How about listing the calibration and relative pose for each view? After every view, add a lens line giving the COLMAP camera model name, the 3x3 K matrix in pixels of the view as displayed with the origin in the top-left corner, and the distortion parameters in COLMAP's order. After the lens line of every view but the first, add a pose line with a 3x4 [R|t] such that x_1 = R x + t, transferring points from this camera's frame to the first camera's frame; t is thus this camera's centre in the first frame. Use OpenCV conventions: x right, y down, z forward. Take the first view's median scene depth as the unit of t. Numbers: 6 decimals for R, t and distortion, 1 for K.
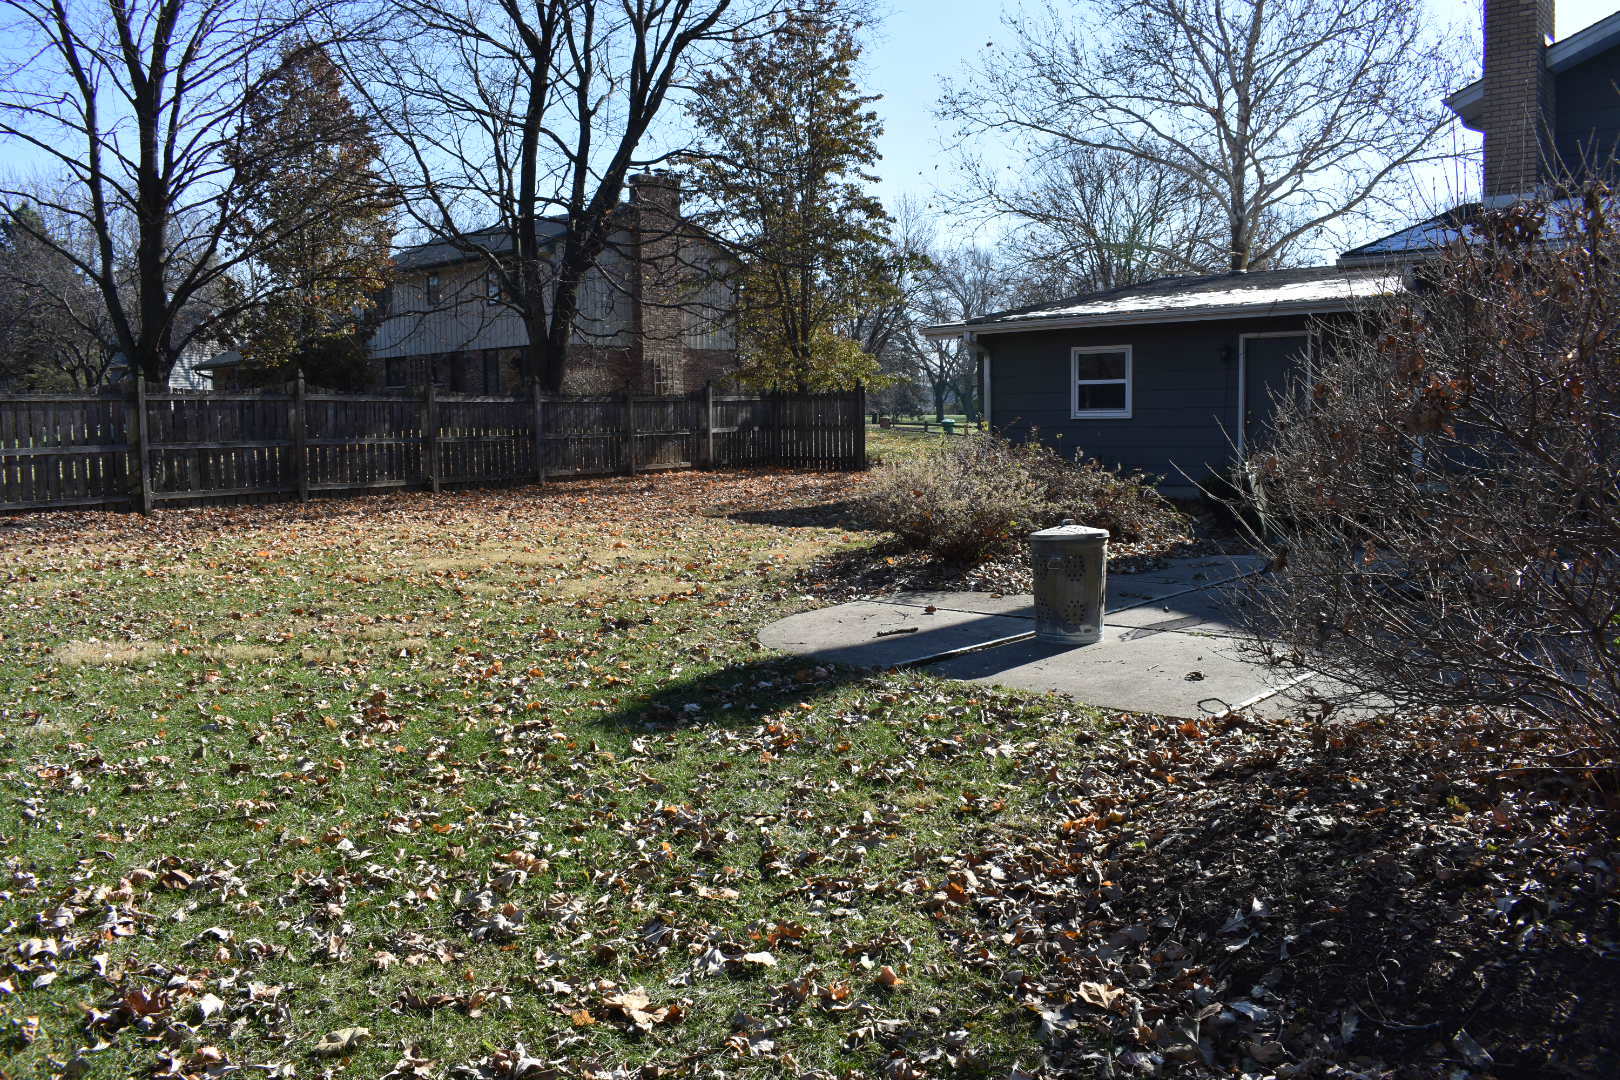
lens RADIAL K [[1302.4, 0, 810.0], [0, 1302.4, 540.0], [0, 0, 1]] dist [-0.081624, 0.001218]
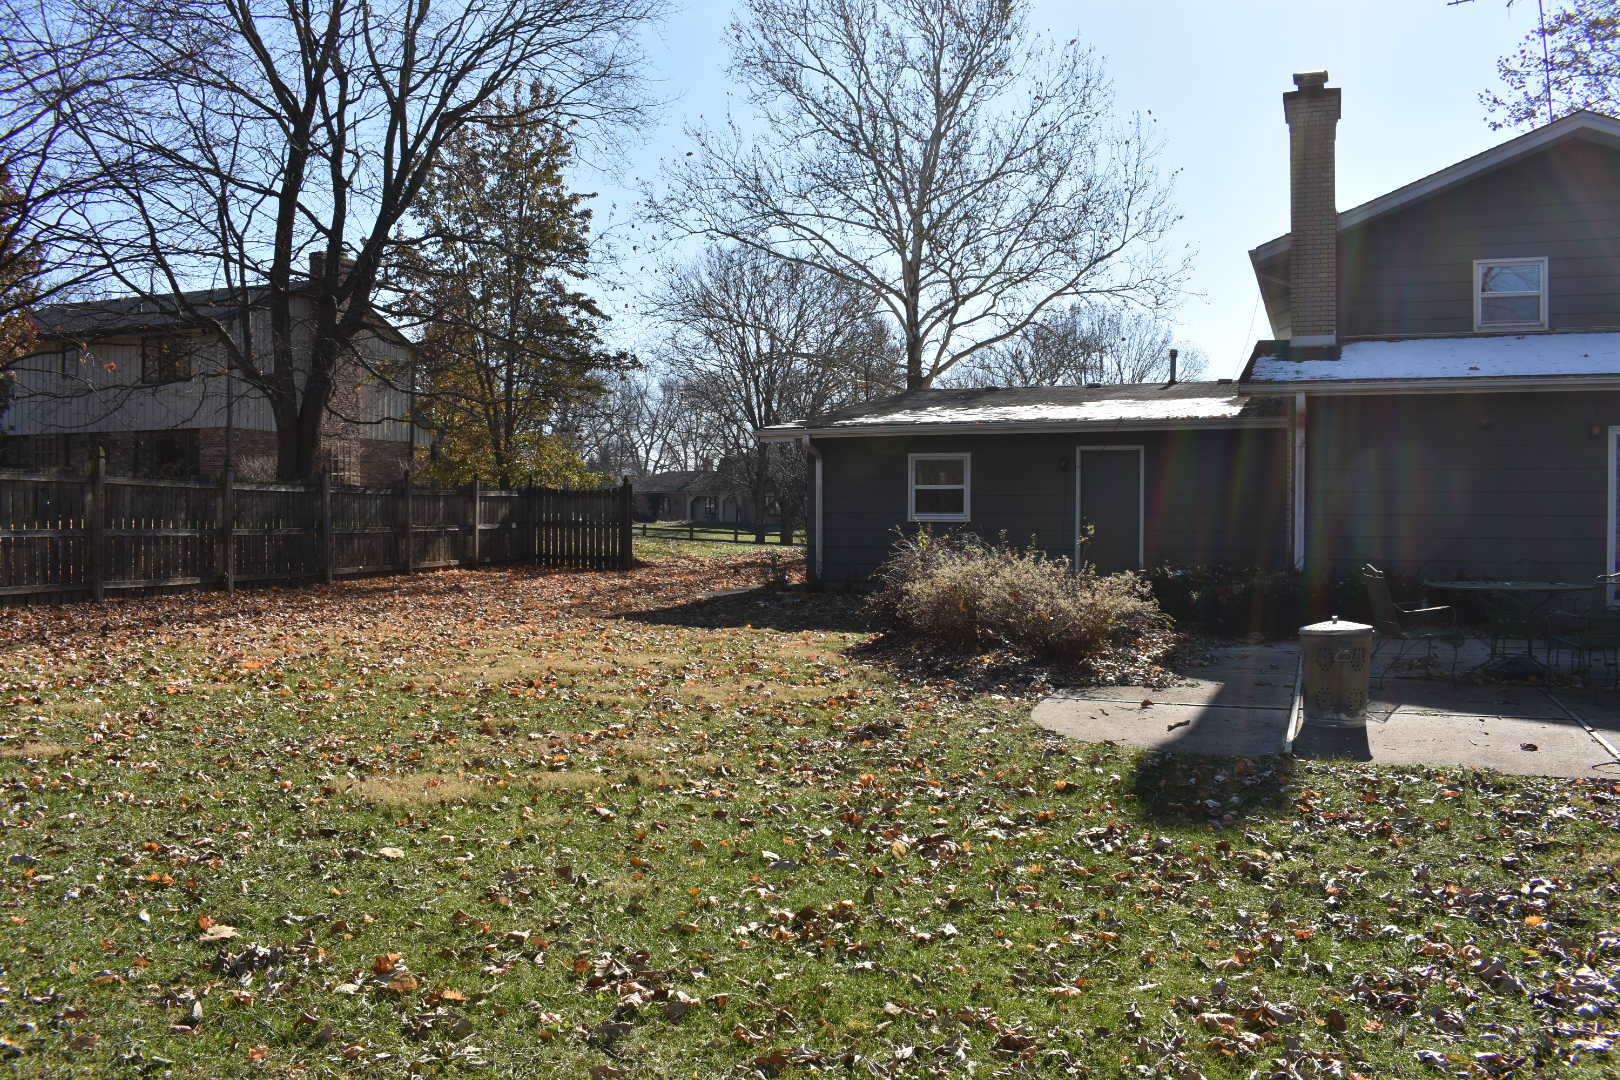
lens RADIAL K [[1302.4, 0, 810.0], [0, 1302.4, 540.0], [0, 0, 1]] dist [-0.081624, 0.001218]
pose [[0.938531, 0.012390, 0.344973, -0.172334], [0.013941, 0.997180, -0.073742, -0.001632], [-0.344914, 0.074018, 0.935711, 0.034547]]
